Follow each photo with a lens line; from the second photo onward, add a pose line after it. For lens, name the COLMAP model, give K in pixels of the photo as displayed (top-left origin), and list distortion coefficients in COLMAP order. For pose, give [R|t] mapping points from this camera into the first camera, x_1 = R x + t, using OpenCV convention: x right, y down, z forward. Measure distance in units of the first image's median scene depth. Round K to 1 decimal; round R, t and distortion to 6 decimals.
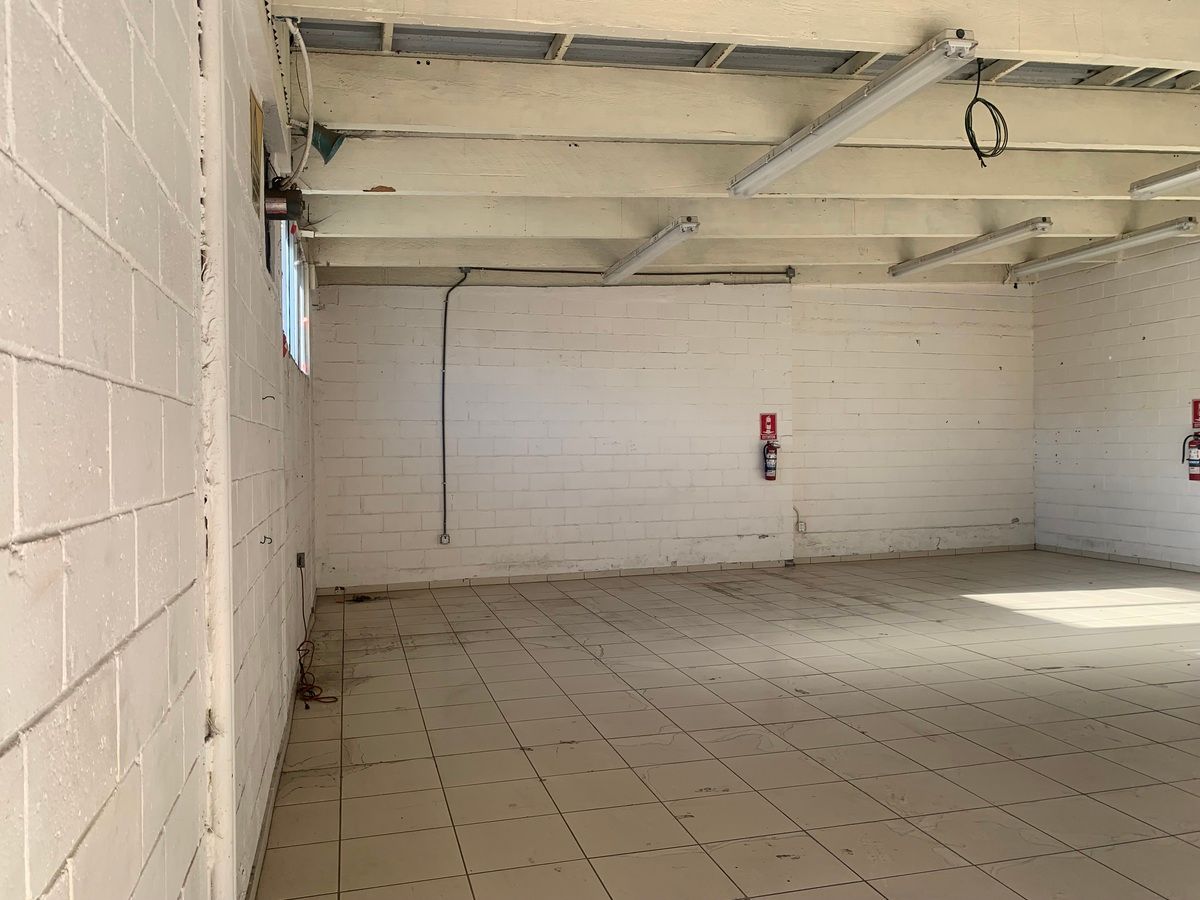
lens RADIAL K [[891.6, 0, 593.4], [0, 891.6, 442.5], [0, 0, 1]] dist [-0.007754, -0.016552]
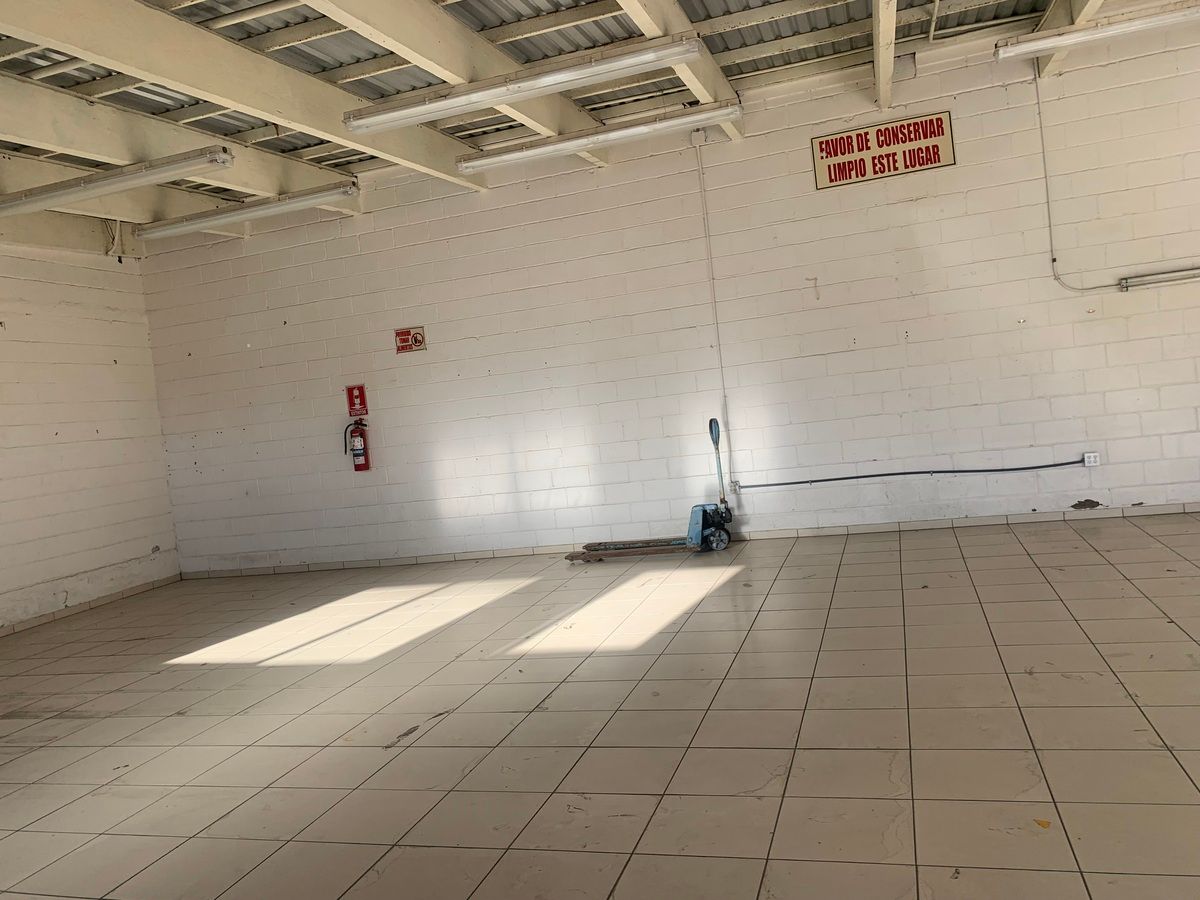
lens RADIAL K [[891.6, 0, 593.4], [0, 891.6, 442.5], [0, 0, 1]] dist [-0.007754, -0.016552]
pose [[0.514771, -0.082235, 0.853375, -0.002679], [0.103178, 0.994097, 0.033557, 0.005305], [-0.851097, 0.070775, 0.520217, 0.245870]]
